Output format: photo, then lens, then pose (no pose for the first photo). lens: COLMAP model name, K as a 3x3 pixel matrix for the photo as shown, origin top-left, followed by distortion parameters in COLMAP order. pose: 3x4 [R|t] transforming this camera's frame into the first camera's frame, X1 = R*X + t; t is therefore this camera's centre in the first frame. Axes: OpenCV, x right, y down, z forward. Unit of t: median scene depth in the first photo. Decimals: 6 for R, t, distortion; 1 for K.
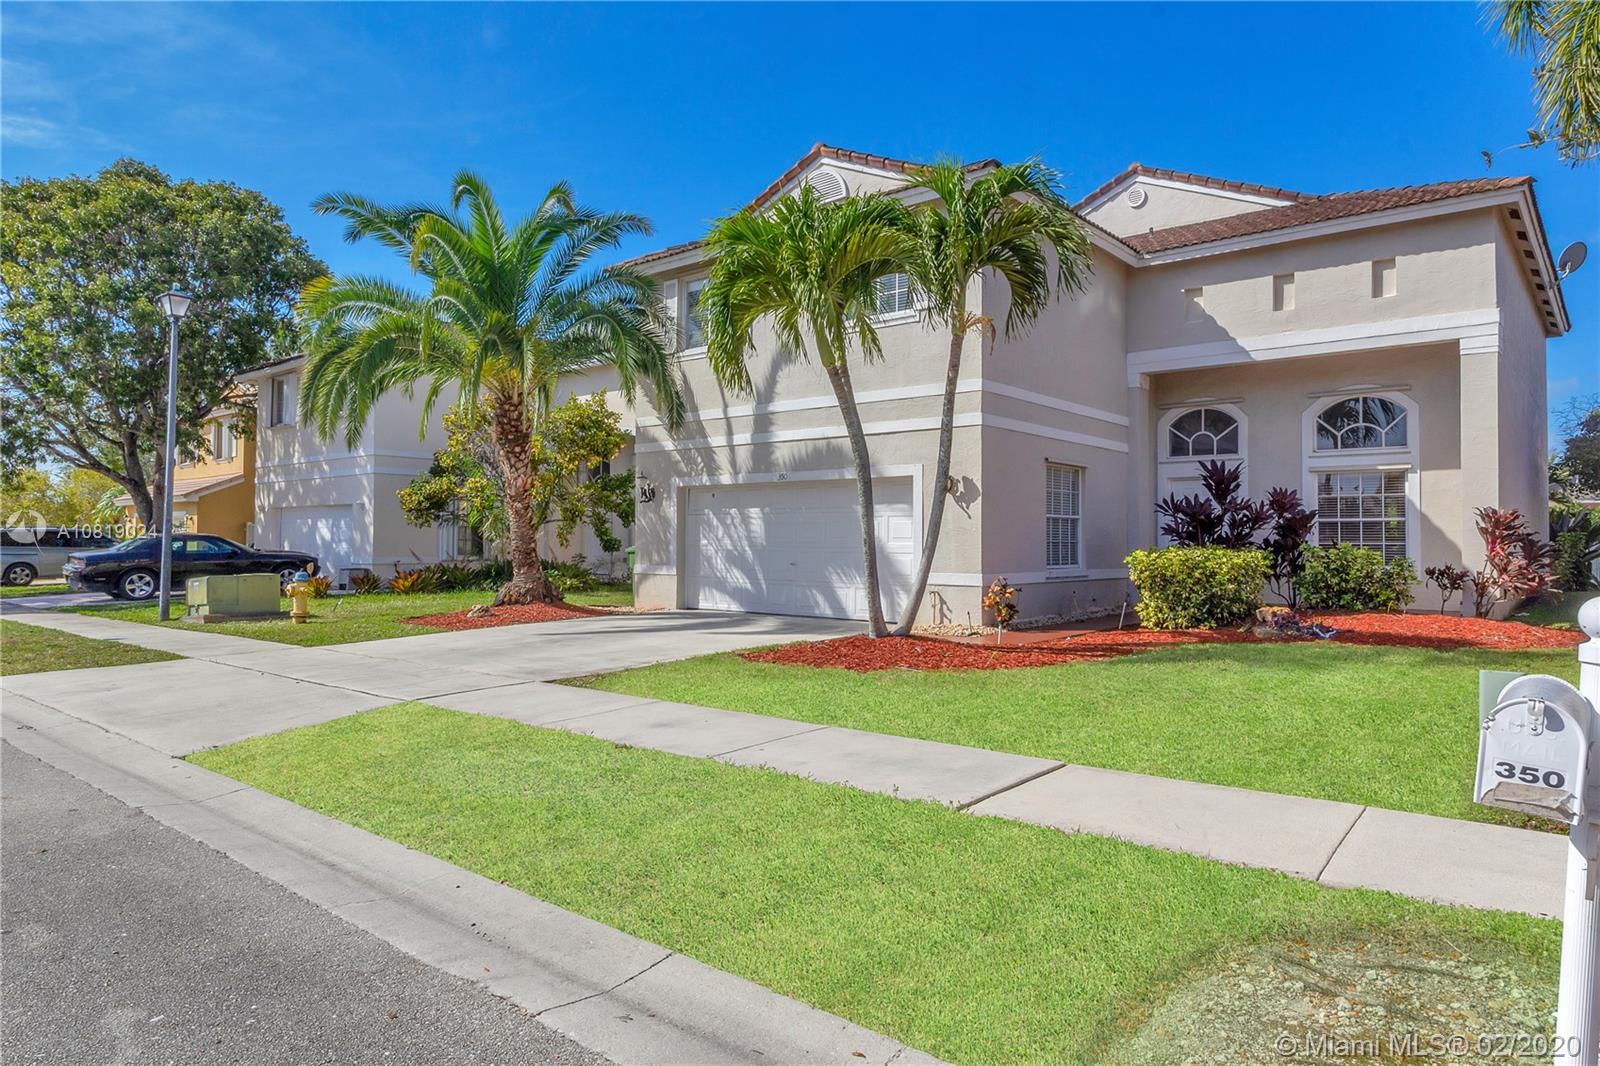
lens RADIAL K [[990.7, 0, 797.4], [0, 990.7, 533.9], [0, 0, 1]] dist [0.005952, -0.002350]
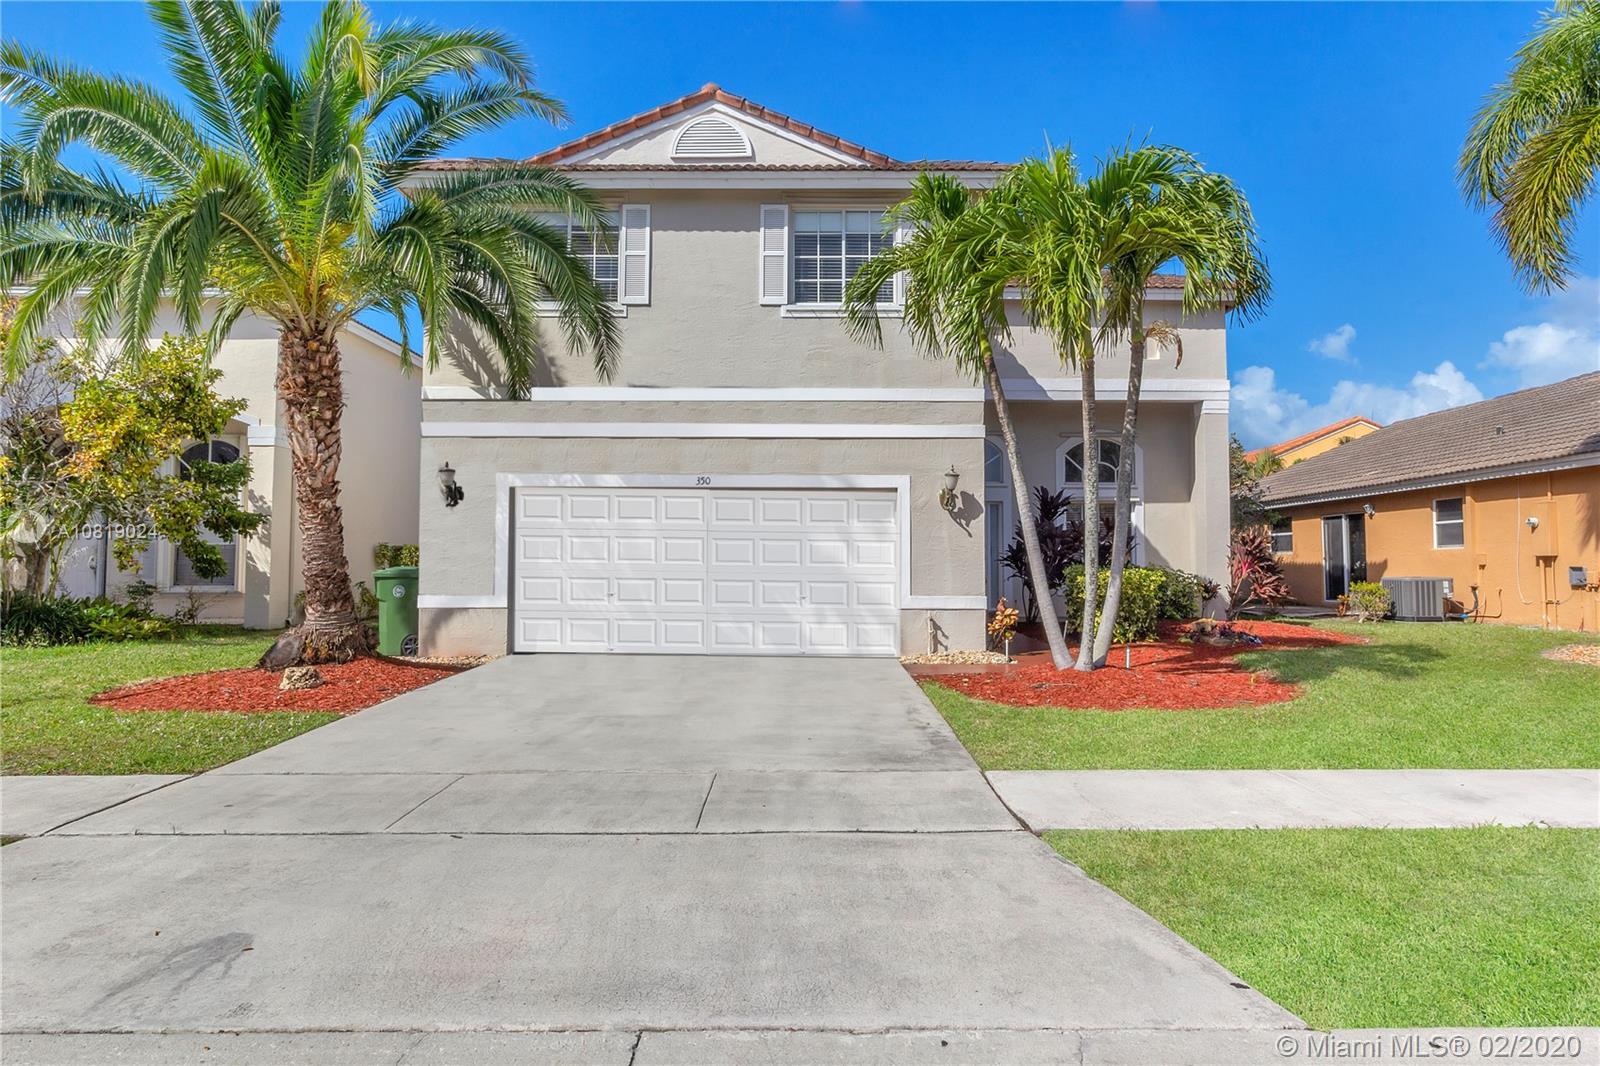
lens RADIAL K [[990.7, 0, 798.3], [0, 990.7, 531.8], [0, 0, 1]] dist [0.005952, -0.002350]
pose [[0.762738, 0.020335, 0.646387, -0.500614], [-0.006735, 0.999701, -0.023503, 0.002627], [-0.646672, 0.013573, 0.762647, 0.352080]]
